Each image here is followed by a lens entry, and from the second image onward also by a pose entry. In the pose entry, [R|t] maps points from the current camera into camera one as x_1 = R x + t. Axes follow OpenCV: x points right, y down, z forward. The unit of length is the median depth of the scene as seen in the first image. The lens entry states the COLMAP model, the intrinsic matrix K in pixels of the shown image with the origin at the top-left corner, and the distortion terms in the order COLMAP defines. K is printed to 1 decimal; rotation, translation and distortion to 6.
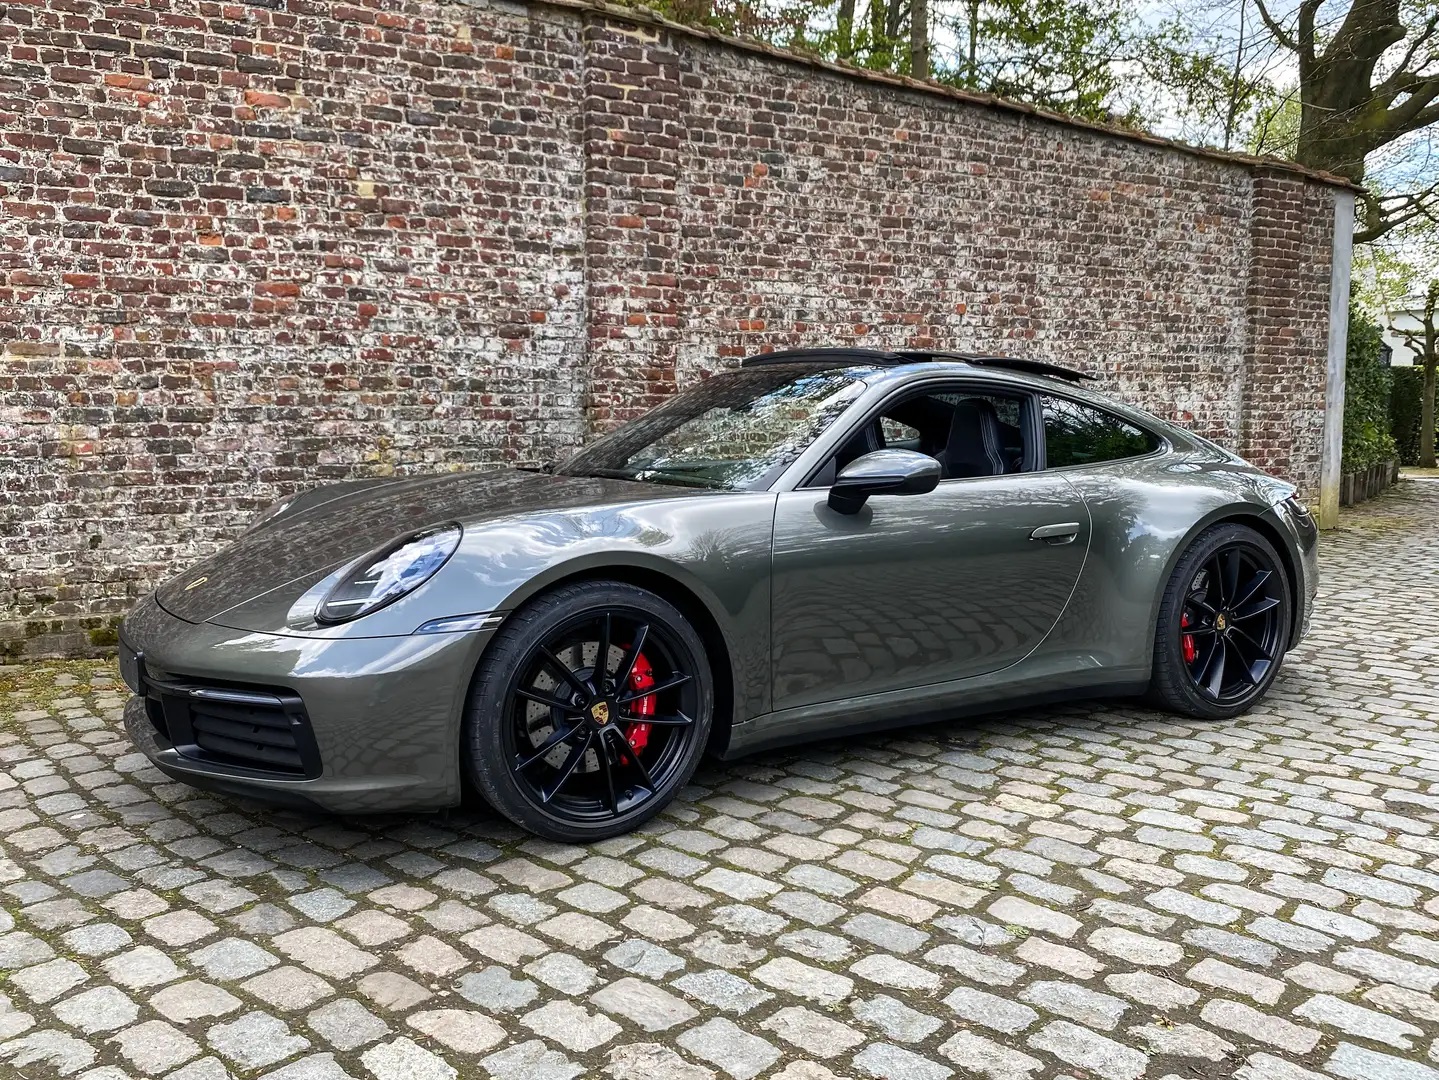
lens RADIAL K [[1180.3, 0, 690.1], [0, 1180.3, 537.1], [0, 0, 1]] dist [0.172493, -0.513633]
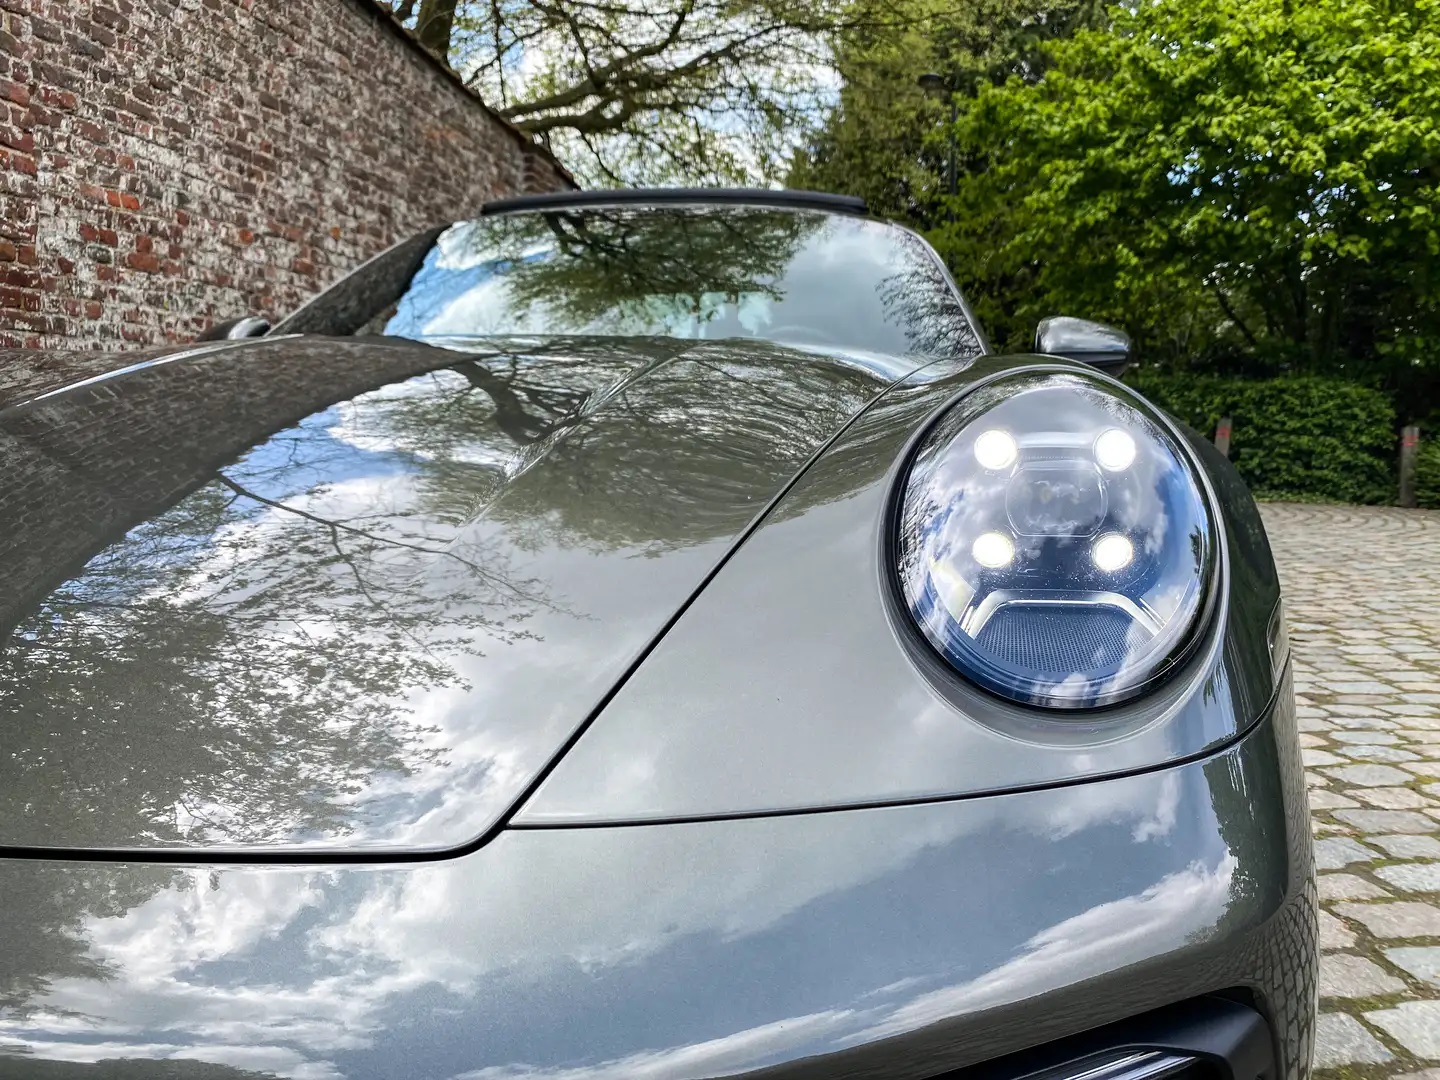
lens RADIAL K [[1096.2, 0, 730.9], [0, 1096.2, 538.4], [0, 0, 1]] dist [-0.001729, -0.003958]
pose [[0.630537, -0.072445, 0.772770, -0.240650], [0.069231, 0.996915, 0.036970, 0.007756], [-0.773065, 0.030189, 0.633608, 0.409734]]
